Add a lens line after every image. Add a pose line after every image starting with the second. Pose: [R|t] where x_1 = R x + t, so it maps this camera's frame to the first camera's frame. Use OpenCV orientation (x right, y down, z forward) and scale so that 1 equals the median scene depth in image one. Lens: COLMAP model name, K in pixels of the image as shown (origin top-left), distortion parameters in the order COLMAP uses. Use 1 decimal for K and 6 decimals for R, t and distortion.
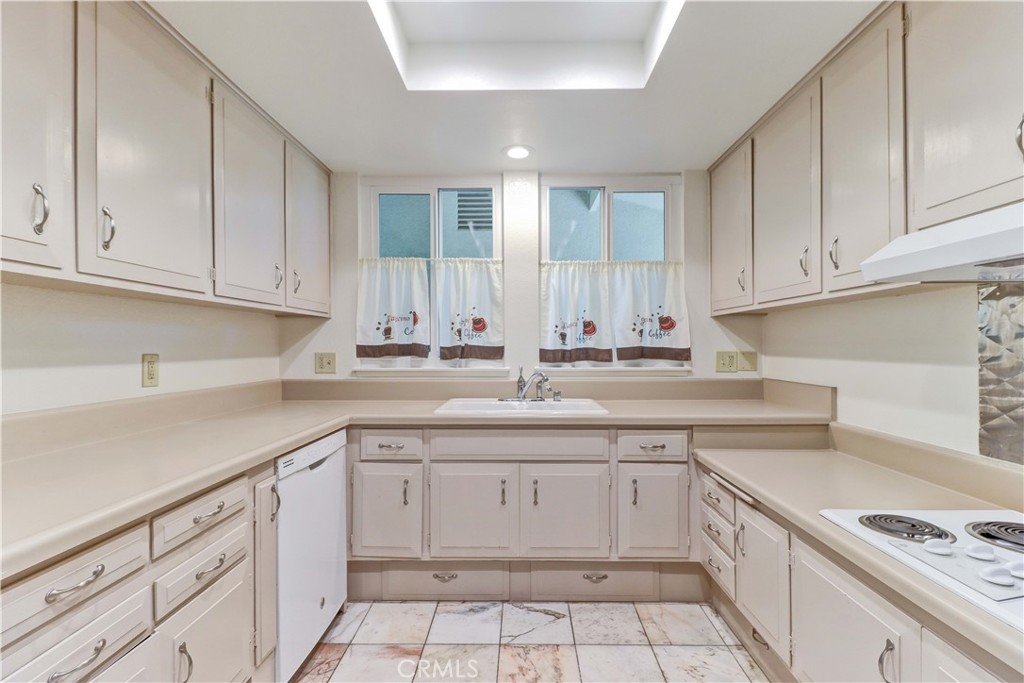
lens RADIAL K [[473.9, 0, 524.1], [0, 473.9, 346.6], [0, 0, 1]] dist [0.010691, -0.005496]
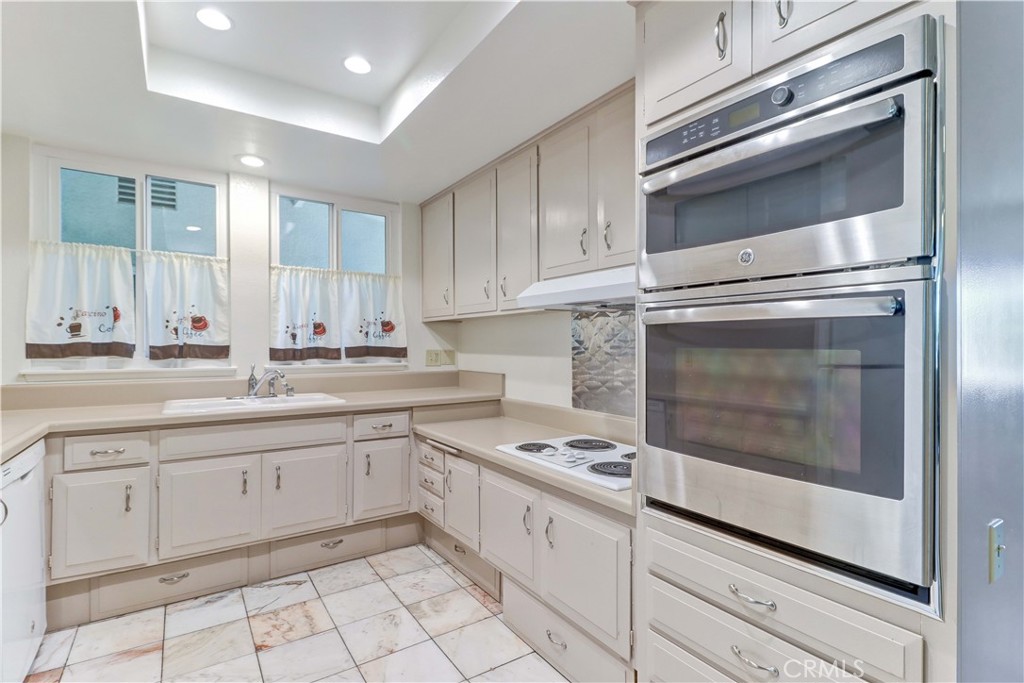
lens RADIAL K [[473.9, 0, 509.8], [0, 473.9, 348.1], [0, 0, 1]] dist [0.010691, -0.005496]
pose [[0.830749, -0.000759, 0.556647, -0.126266], [-0.002415, 0.999985, 0.004969, -0.001758], [-0.556643, -0.005473, 0.830734, -0.194950]]
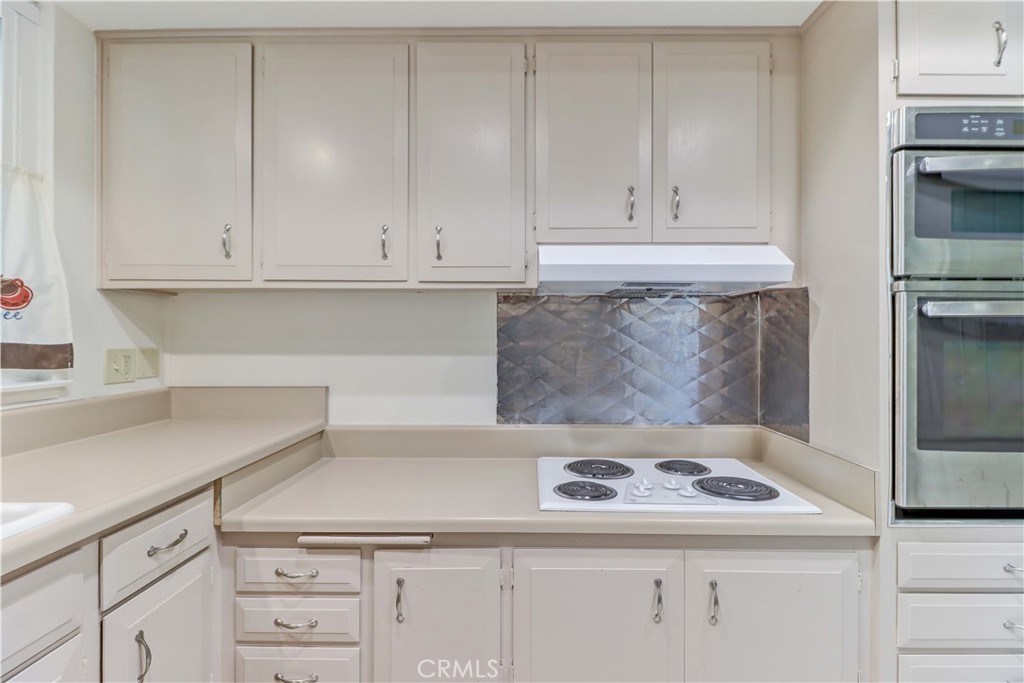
lens RADIAL K [[473.9, 0, 512.6], [0, 473.9, 336.1], [0, 0, 1]] dist [0.010691, -0.005496]
pose [[0.024283, 0.005068, 0.999692, -0.190681], [0.000586, 0.999987, -0.005084, -0.003140], [-0.999705, 0.000710, 0.024280, 0.539098]]
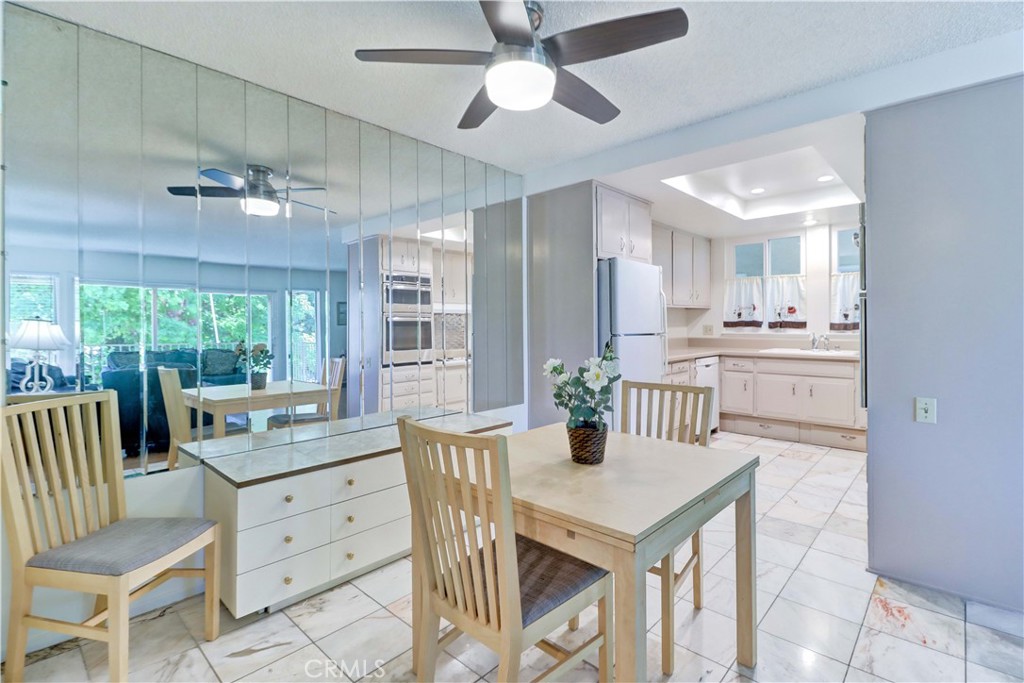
lens RADIAL K [[473.9, 0, 501.0], [0, 473.9, 329.5], [0, 0, 1]] dist [0.010691, -0.005496]
pose [[0.709301, 0.005817, -0.704882, 0.478095], [0.008855, 0.999814, 0.017162, -0.013563], [0.704850, -0.018415, 0.709117, -1.316737]]
